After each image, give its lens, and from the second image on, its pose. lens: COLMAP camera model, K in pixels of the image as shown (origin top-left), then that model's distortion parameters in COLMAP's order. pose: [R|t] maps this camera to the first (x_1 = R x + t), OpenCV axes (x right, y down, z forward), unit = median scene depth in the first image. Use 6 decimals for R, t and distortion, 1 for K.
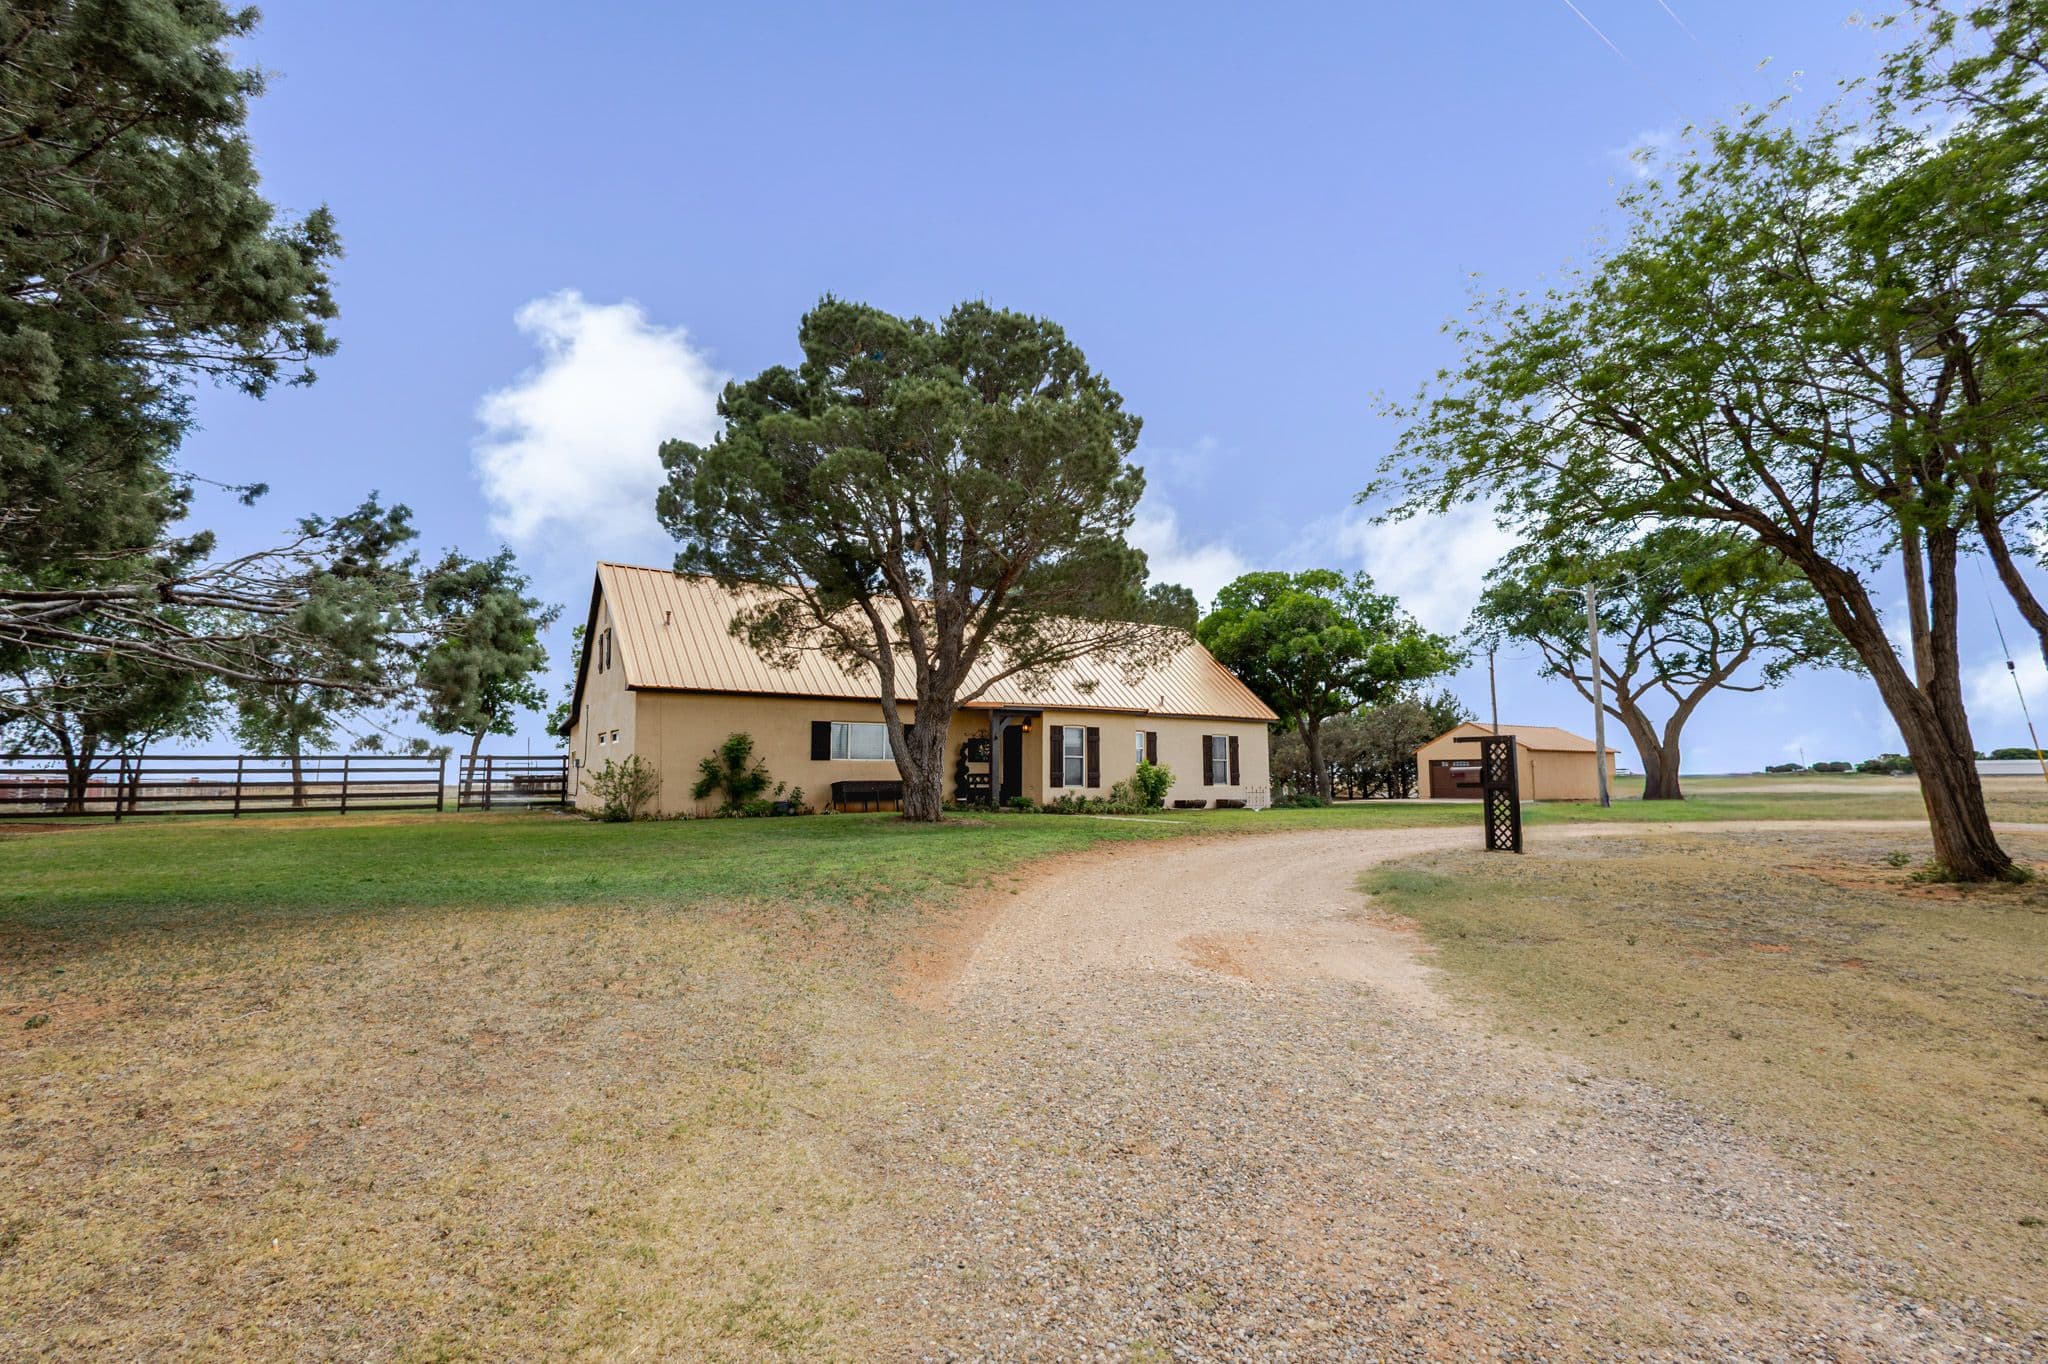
lens RADIAL K [[967.6, 0, 1011.7], [0, 967.6, 679.6], [0, 0, 1]] dist [0.014142, -0.004759]
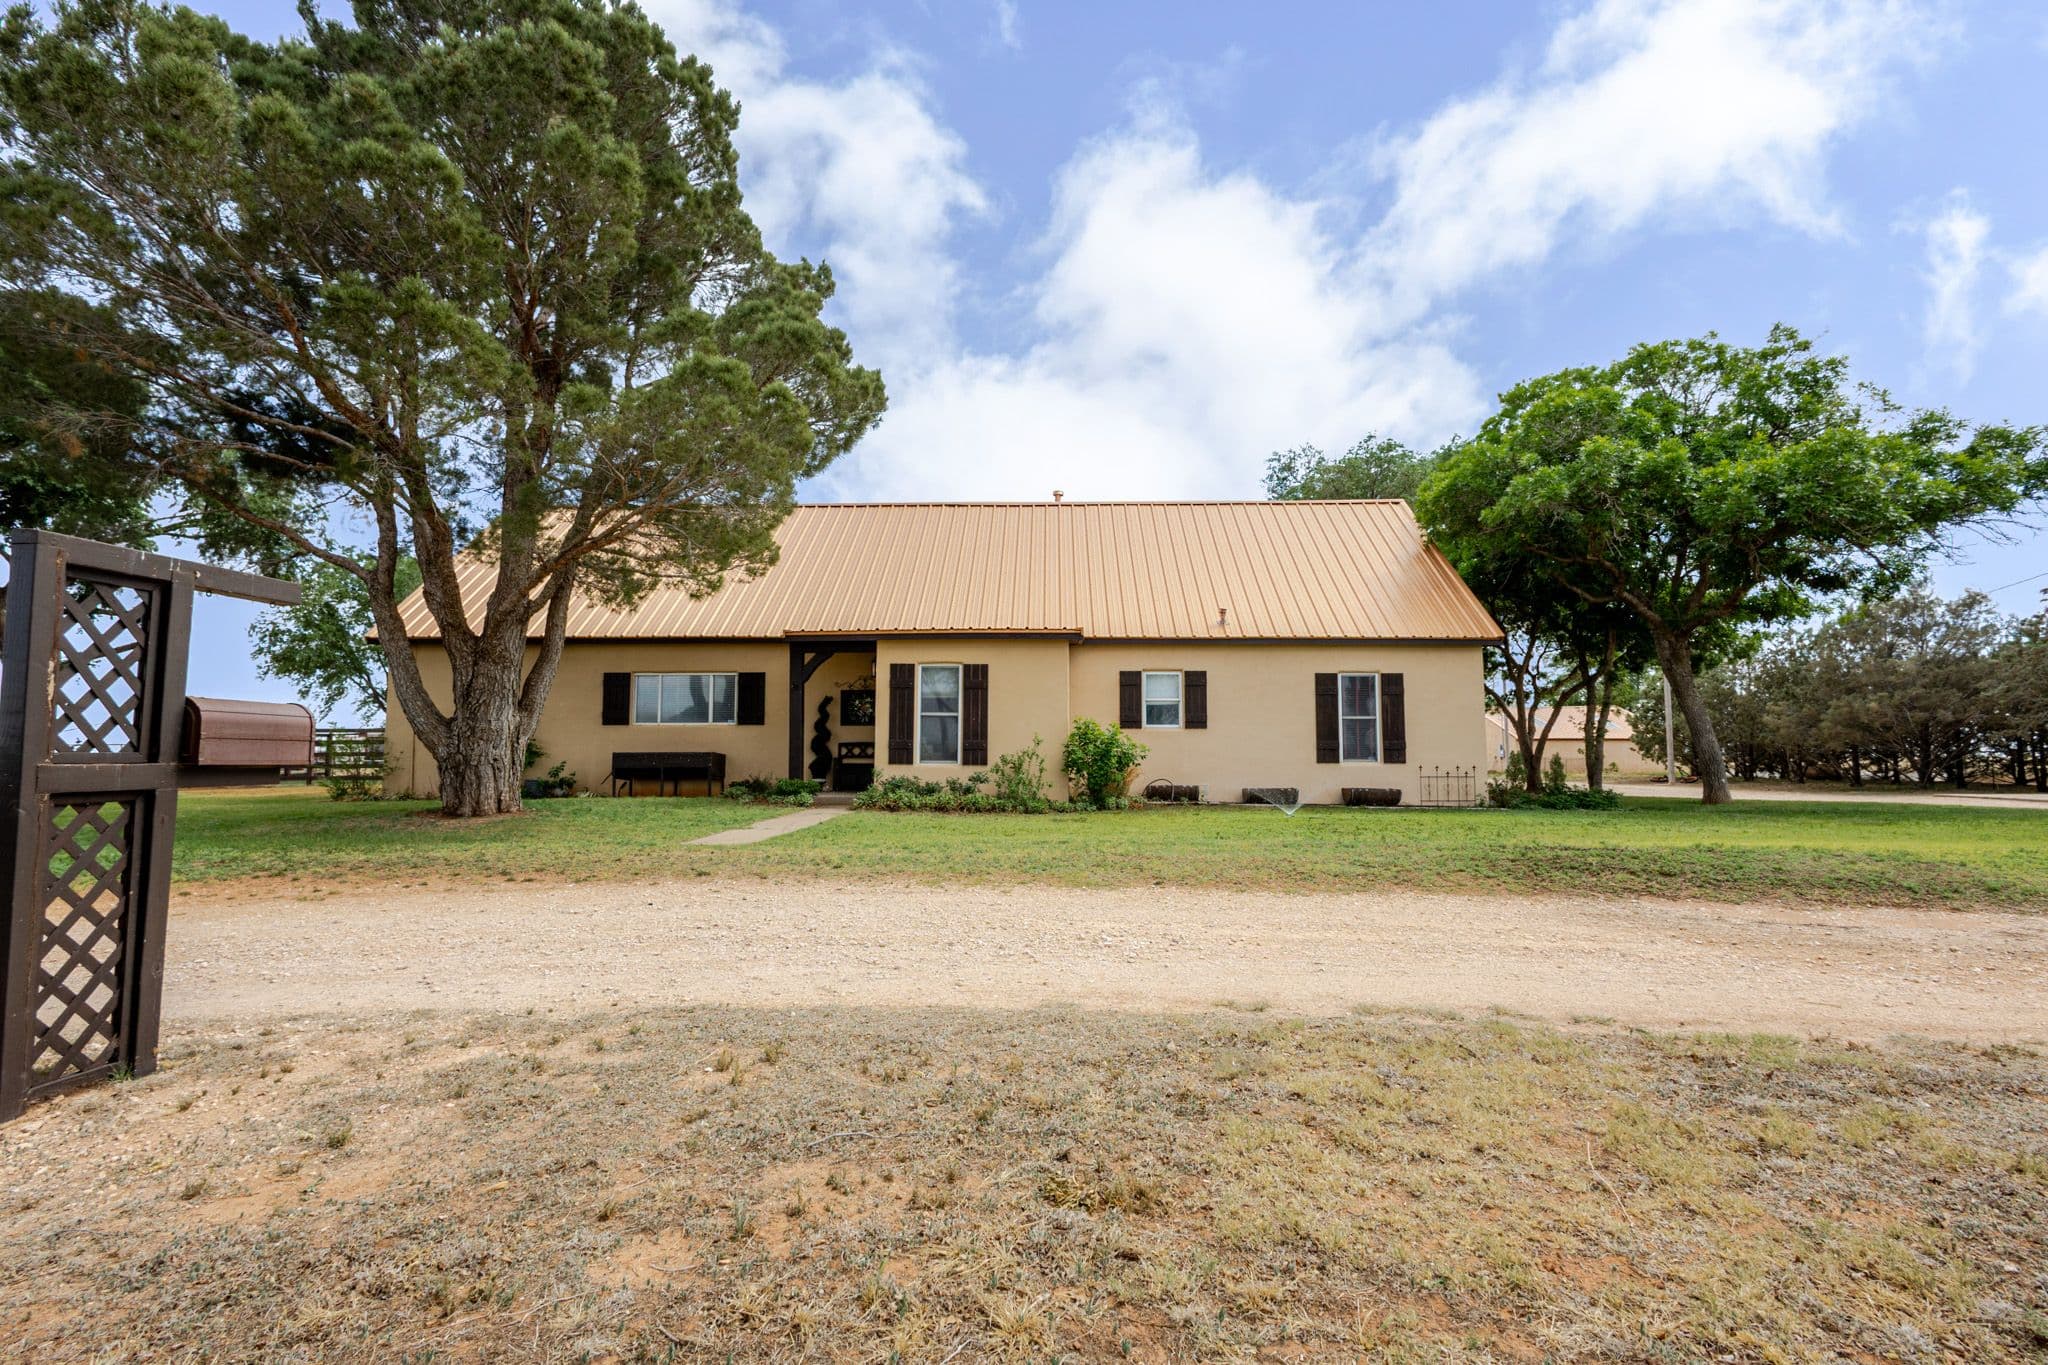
lens RADIAL K [[967.6, 0, 1011.7], [0, 967.6, 680.1], [0, 0, 1]] dist [0.014142, -0.004759]
pose [[0.829445, -0.040491, -0.557119, 0.435812], [0.055040, 0.998440, 0.009379, 0.054506], [0.555870, -0.038443, 0.830380, 0.515074]]
